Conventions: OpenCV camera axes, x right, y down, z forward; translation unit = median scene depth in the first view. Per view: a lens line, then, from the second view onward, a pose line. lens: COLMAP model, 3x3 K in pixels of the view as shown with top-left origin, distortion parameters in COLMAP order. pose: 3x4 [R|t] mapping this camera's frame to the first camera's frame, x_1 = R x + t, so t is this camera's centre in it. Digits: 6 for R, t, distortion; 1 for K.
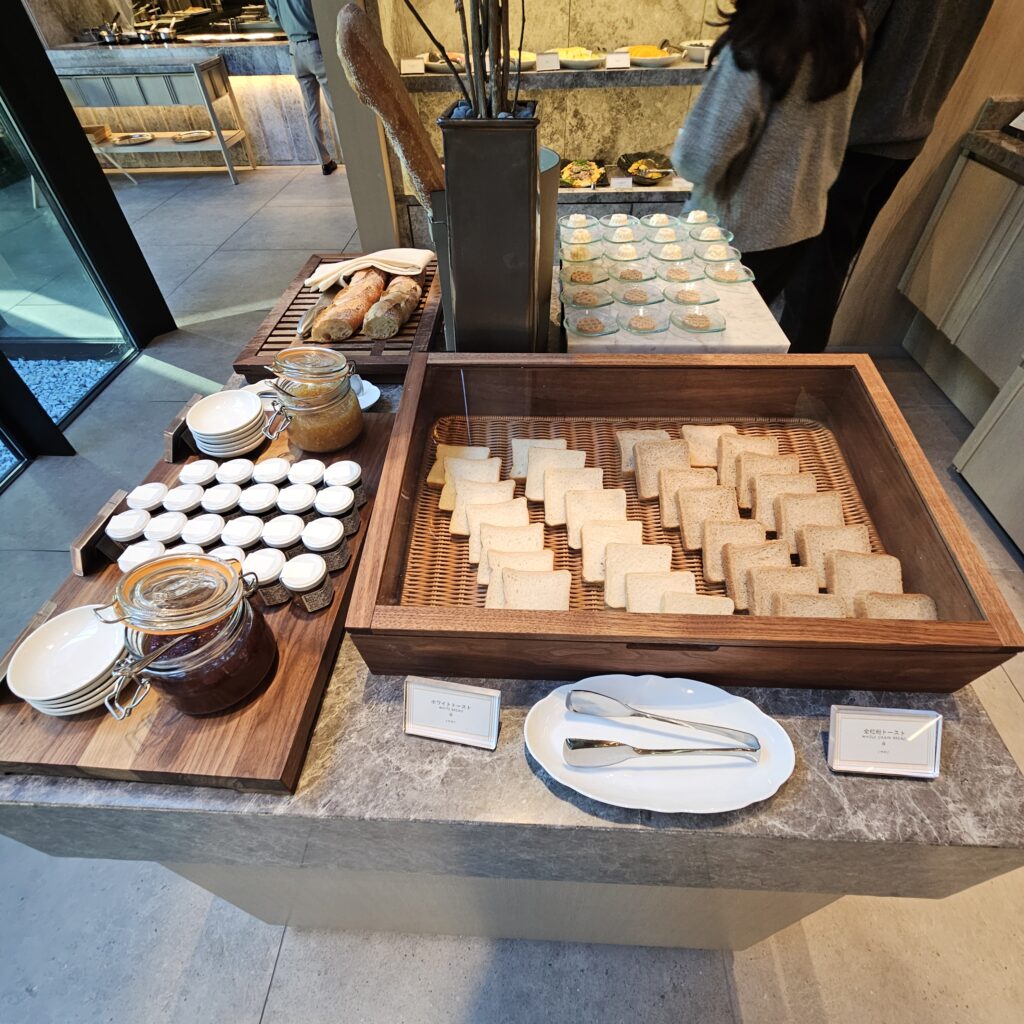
lens RADIAL K [[561.9, 0, 509.0], [0, 561.9, 511.3], [0, 0, 1]] dist [-0.000874, 0.001544]
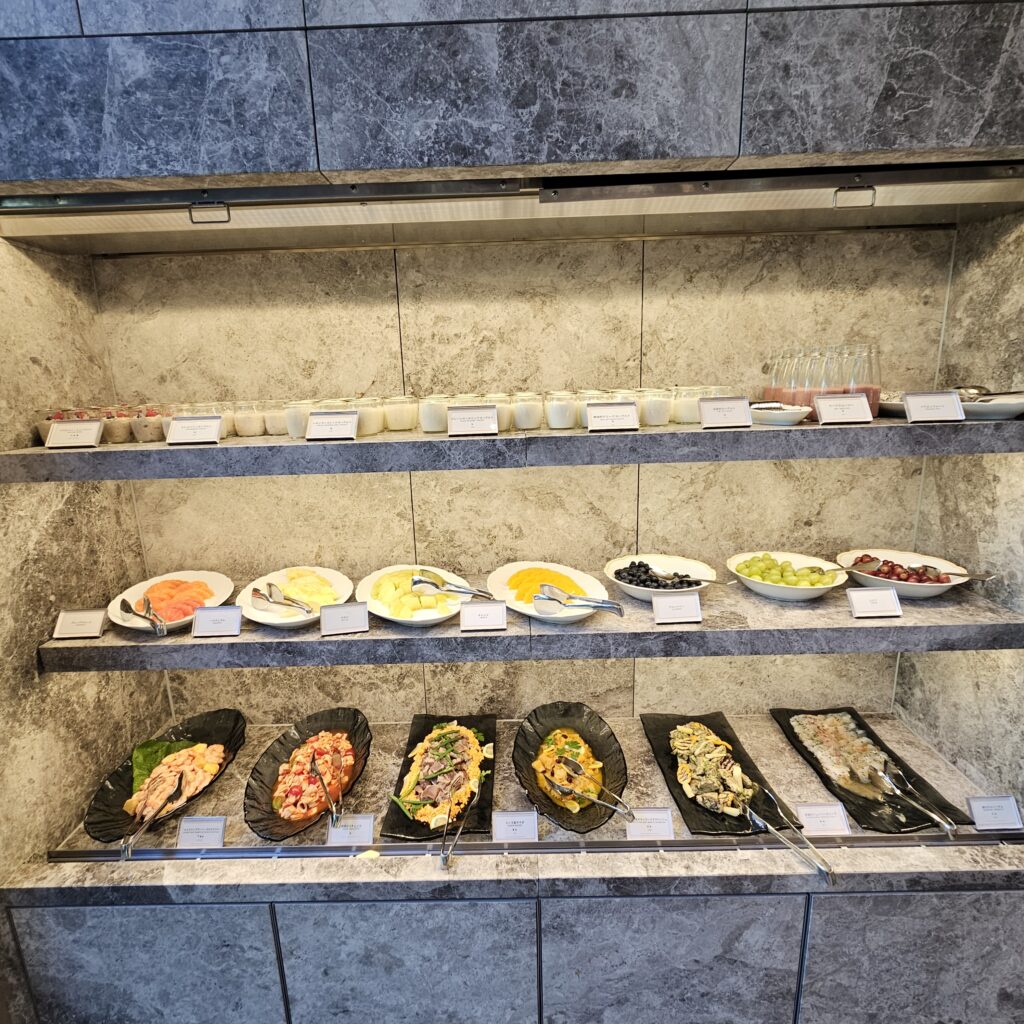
lens RADIAL K [[561.9, 0, 512.8], [0, 561.9, 510.3], [0, 0, 1]] dist [-0.000874, 0.001544]
pose [[0.999046, -0.013325, 0.041591, 0.186045], [0.033436, 0.846017, -0.532107, -0.568868], [-0.028096, 0.532990, 0.845655, 0.485387]]
